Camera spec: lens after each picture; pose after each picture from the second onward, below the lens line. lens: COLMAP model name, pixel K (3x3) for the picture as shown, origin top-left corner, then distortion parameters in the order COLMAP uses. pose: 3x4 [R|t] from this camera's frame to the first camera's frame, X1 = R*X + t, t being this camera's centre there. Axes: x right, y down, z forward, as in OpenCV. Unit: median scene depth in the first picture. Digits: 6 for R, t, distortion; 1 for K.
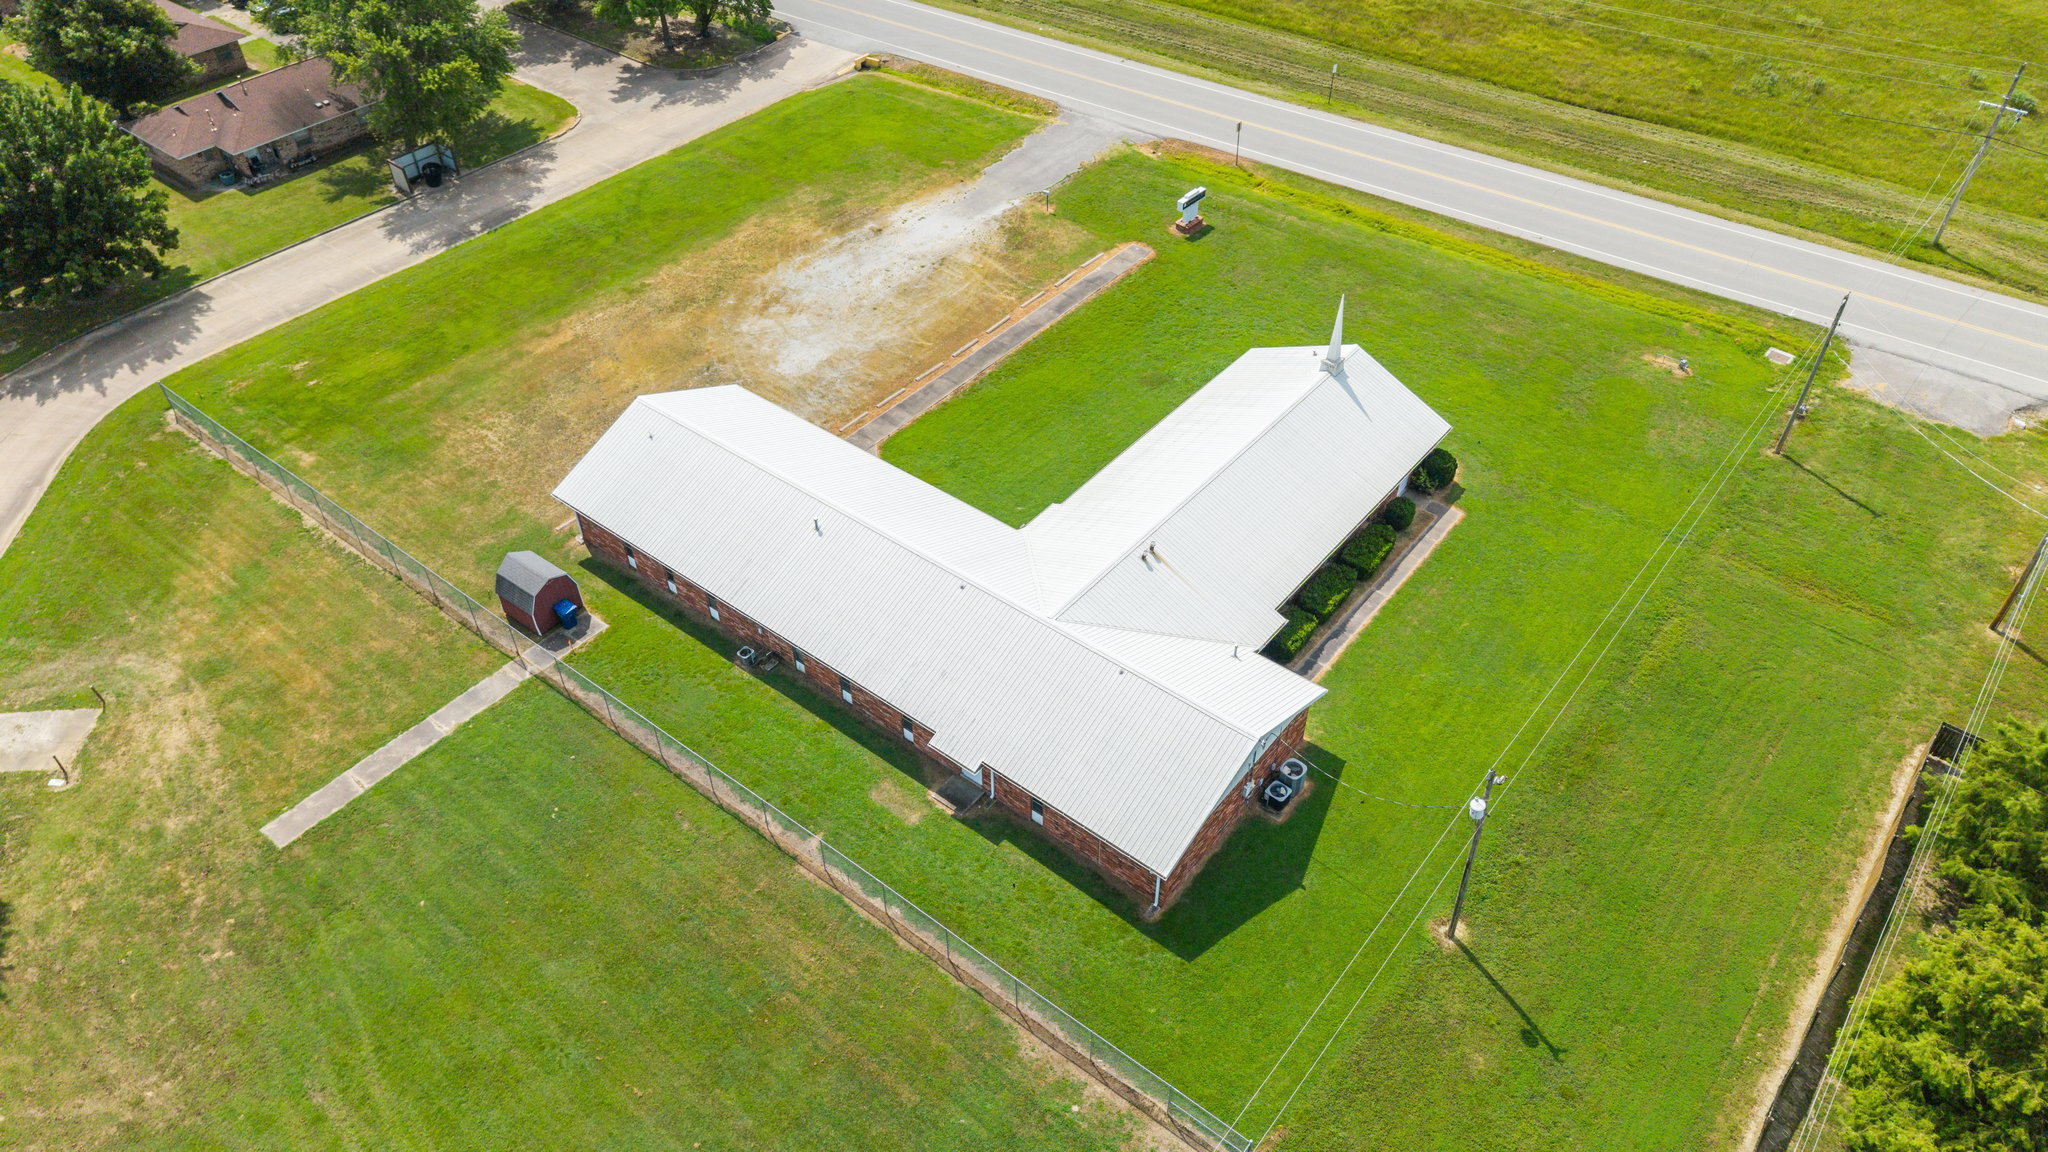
lens RADIAL K [[1388.2, 0, 1024.0], [0, 1388.2, 576.0], [0, 0, 1]] dist [0.009277, -0.006946]
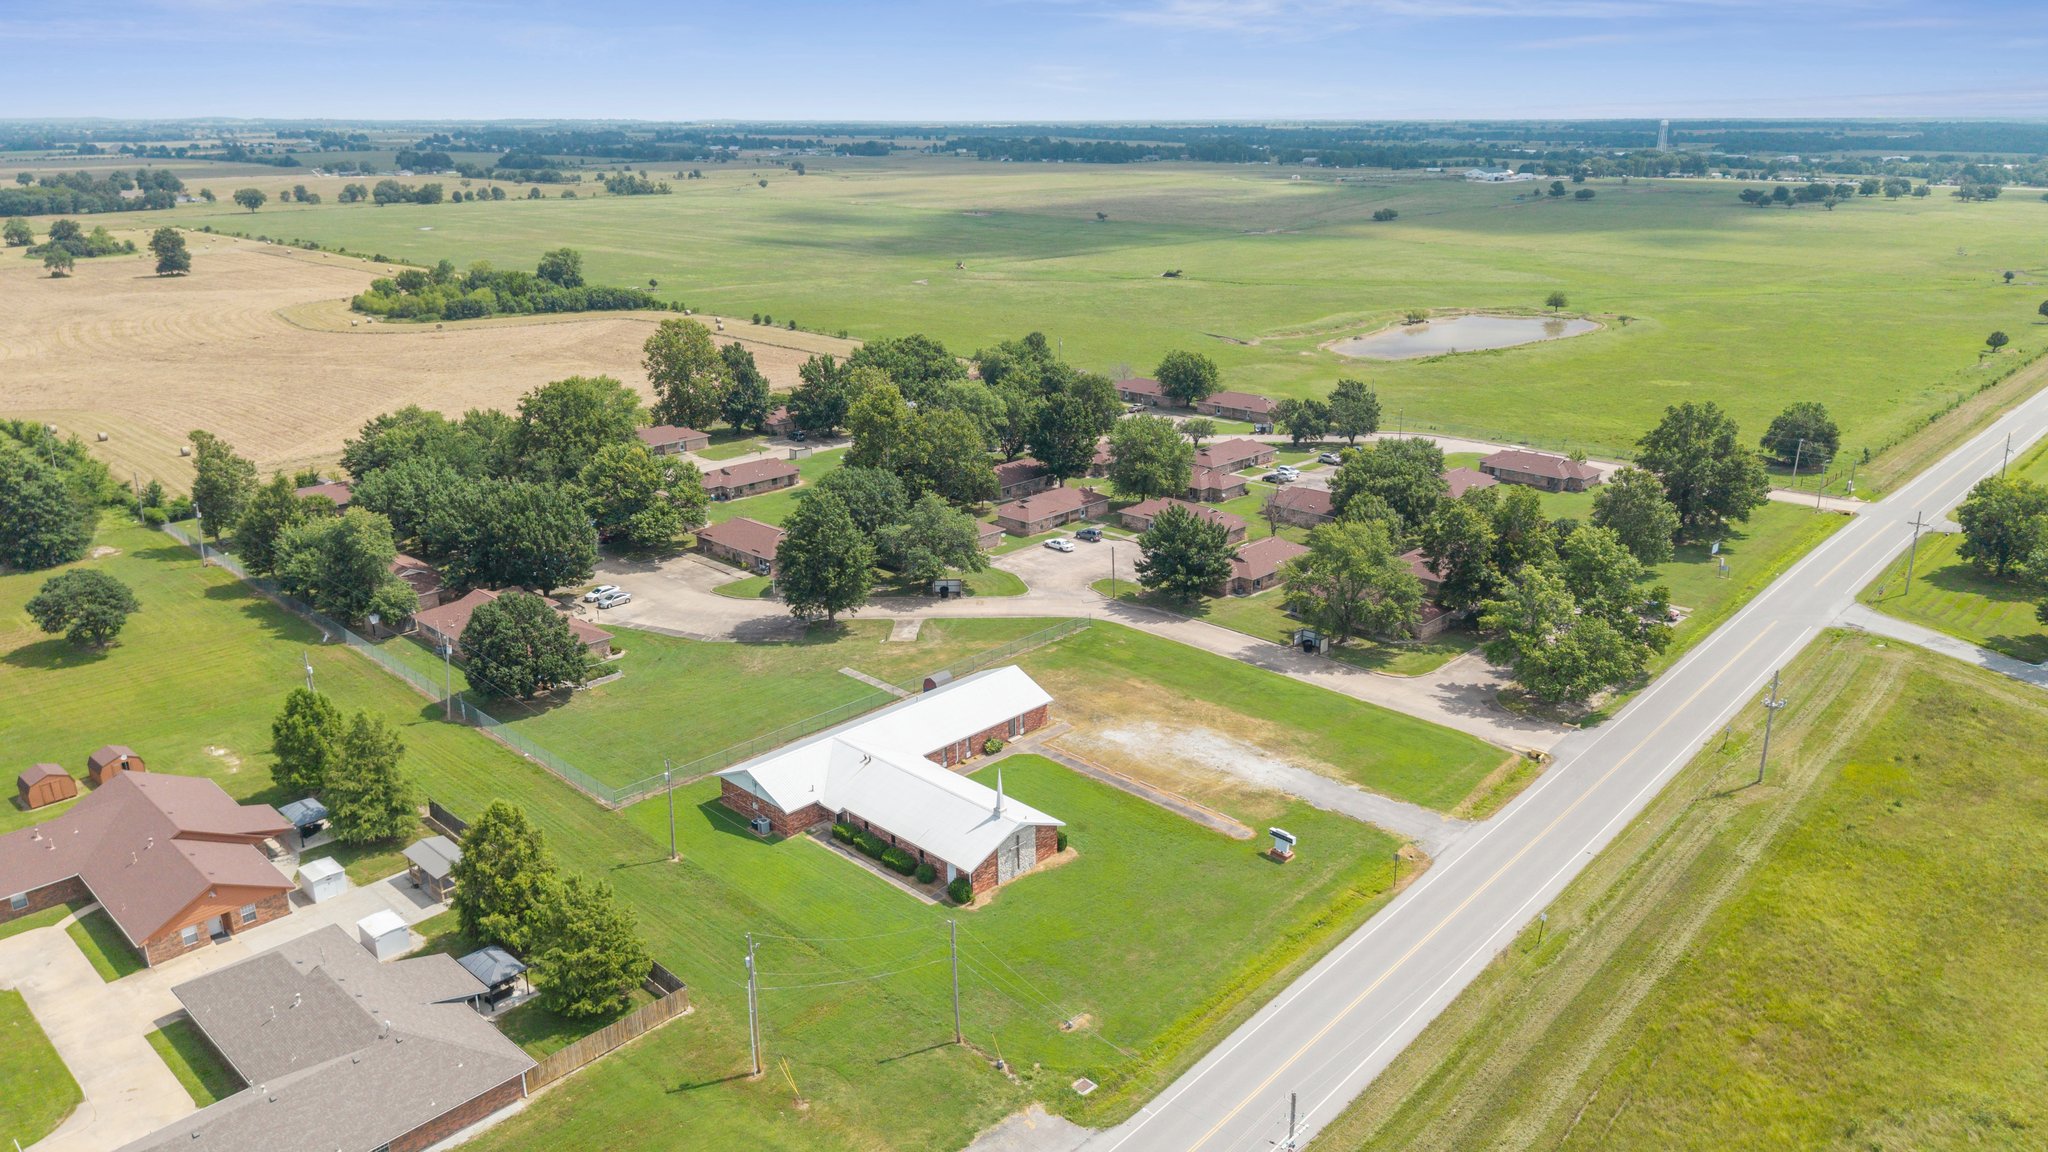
lens RADIAL K [[1380.4, 0, 1024.0], [0, 1380.4, 576.0], [0, 0, 1]] dist [0.123116, -0.307732]
pose [[-0.096339, 0.316655, -0.943636, 1.380787], [-0.664535, 0.685342, 0.297825, -0.696854], [0.741021, 0.655771, 0.144403, 0.449817]]
